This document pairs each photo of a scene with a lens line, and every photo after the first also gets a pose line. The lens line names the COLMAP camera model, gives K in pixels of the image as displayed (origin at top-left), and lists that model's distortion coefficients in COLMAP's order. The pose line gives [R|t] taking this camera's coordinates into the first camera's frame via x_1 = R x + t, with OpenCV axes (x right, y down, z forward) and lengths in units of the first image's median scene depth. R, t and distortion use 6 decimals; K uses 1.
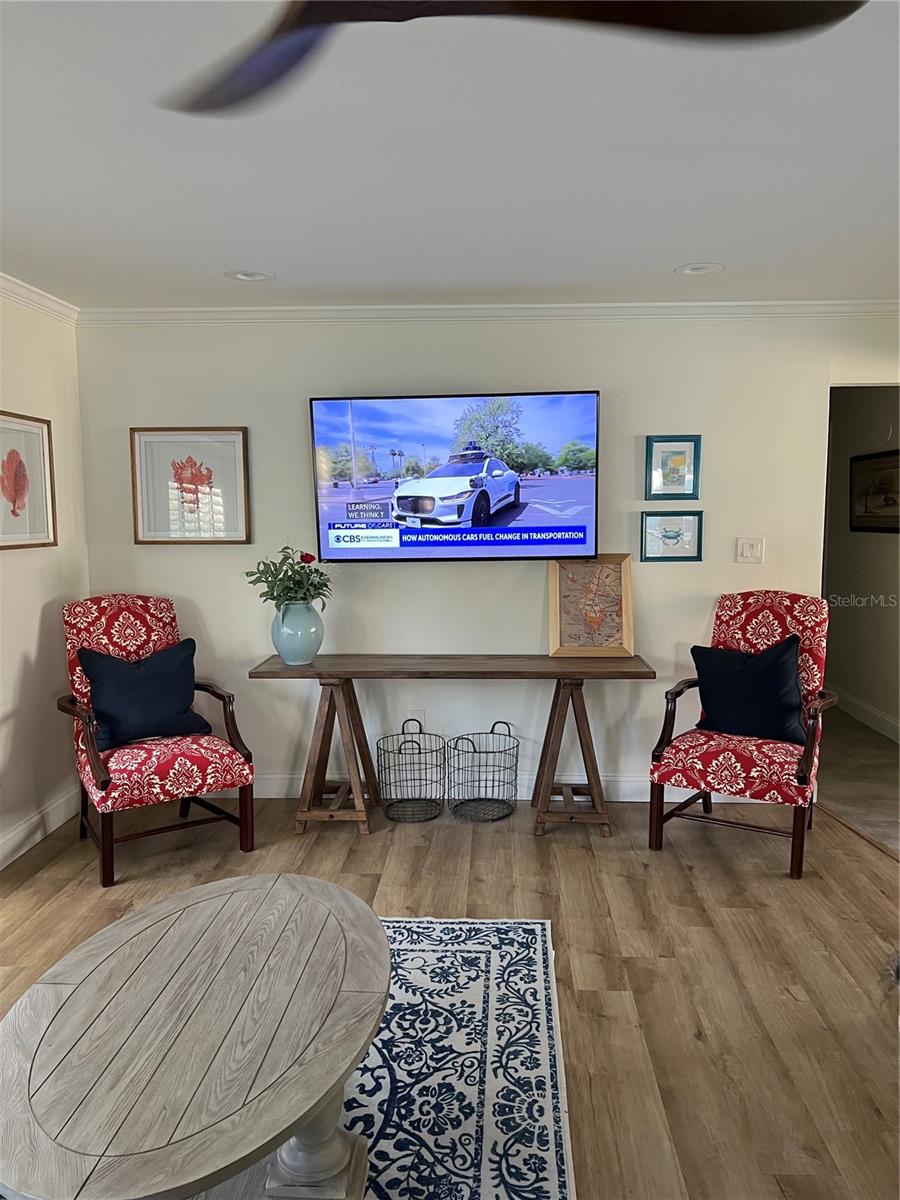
lens RADIAL K [[905.2, 0, 450.4], [0, 905.2, 601.0], [0, 0, 1]] dist [0.028922, -0.014237]
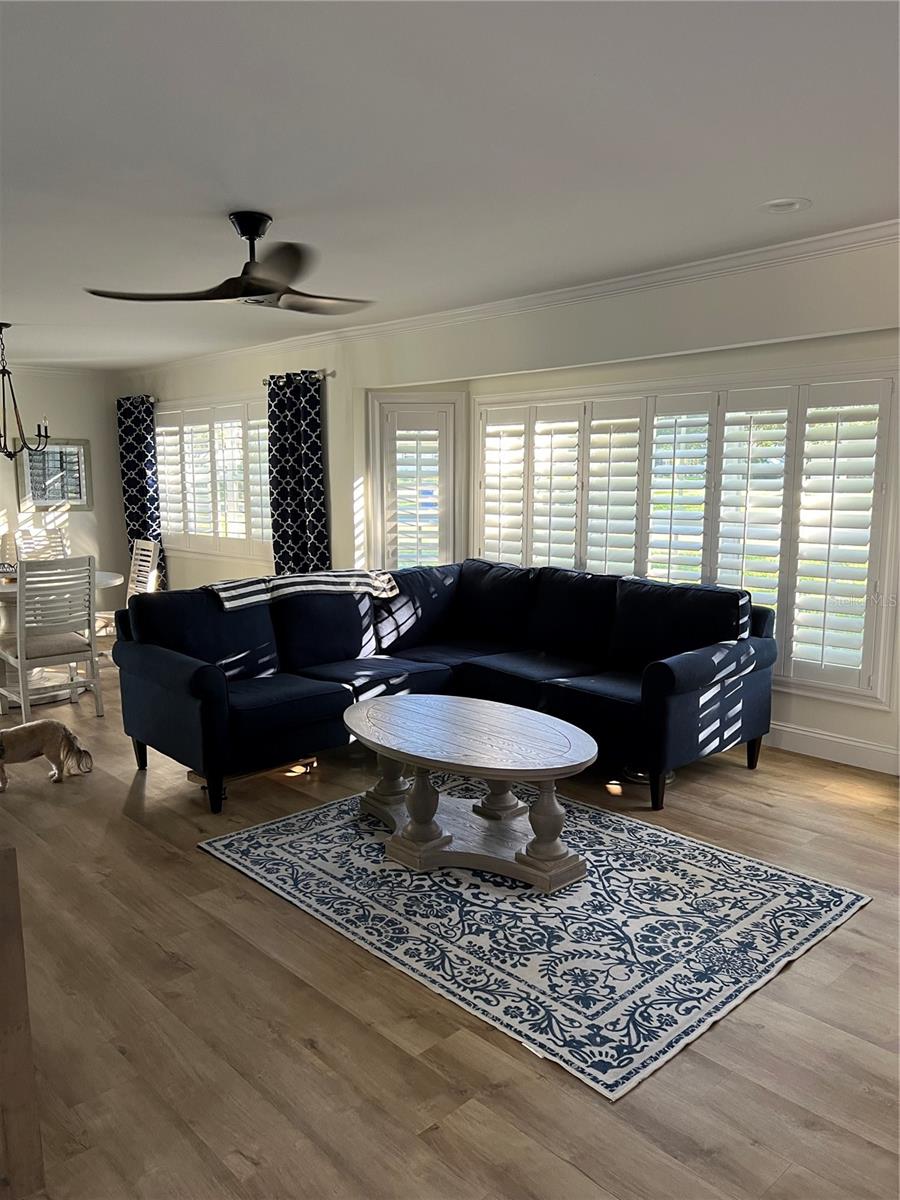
lens RADIAL K [[905.2, 0, 449.8], [0, 905.2, 601.9], [0, 0, 1]] dist [0.028922, -0.014237]
pose [[-0.690677, 0.112221, -0.714403, 0.752705], [-0.064579, 0.974368, 0.215491, -0.157153], [0.720275, 0.194970, -0.665726, 1.562843]]
